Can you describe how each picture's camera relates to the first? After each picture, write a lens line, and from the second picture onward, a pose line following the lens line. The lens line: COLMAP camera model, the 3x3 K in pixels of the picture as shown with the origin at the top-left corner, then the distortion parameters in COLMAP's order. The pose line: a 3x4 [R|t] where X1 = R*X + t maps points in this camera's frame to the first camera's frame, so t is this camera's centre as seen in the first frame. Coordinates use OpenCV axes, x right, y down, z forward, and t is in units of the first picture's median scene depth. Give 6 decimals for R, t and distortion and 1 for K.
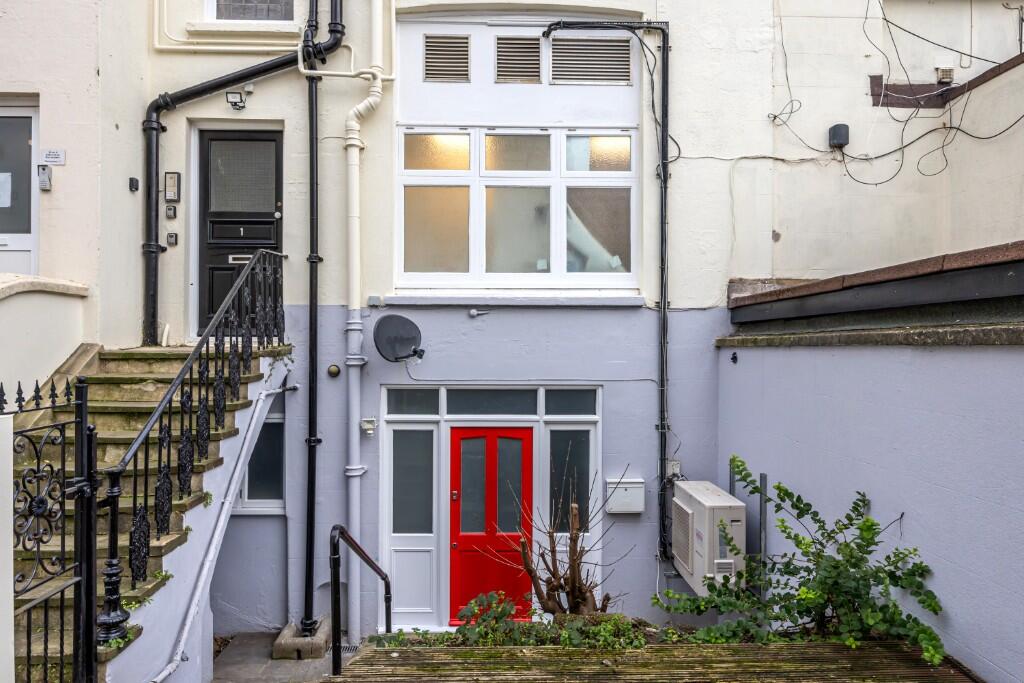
lens RADIAL K [[622.1, 0, 509.0], [0, 622.1, 345.3], [0, 0, 1]] dist [-0.004788, -0.002040]
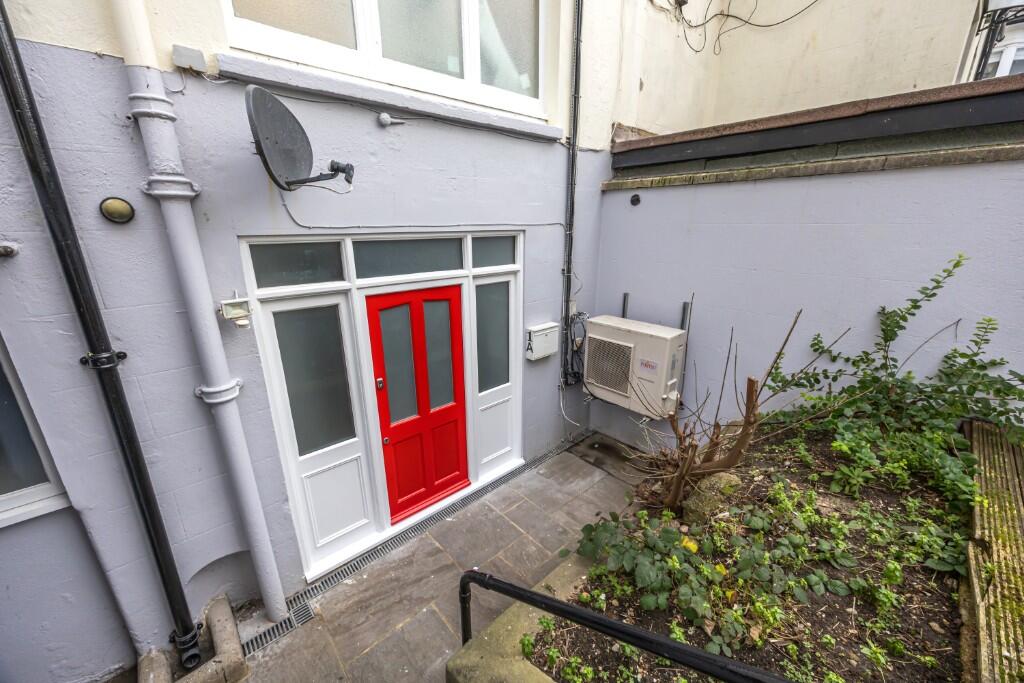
lens RADIAL K [[387.1, 0, 511.1], [0, 387.1, 339.8], [0, 0, 1]] dist [-0.003516, -0.000052]
pose [[0.768335, -0.193501, 0.610098, -0.244334], [0.005222, 0.955069, 0.296338, 0.048849], [-0.640027, -0.224501, 0.734823, 0.556160]]
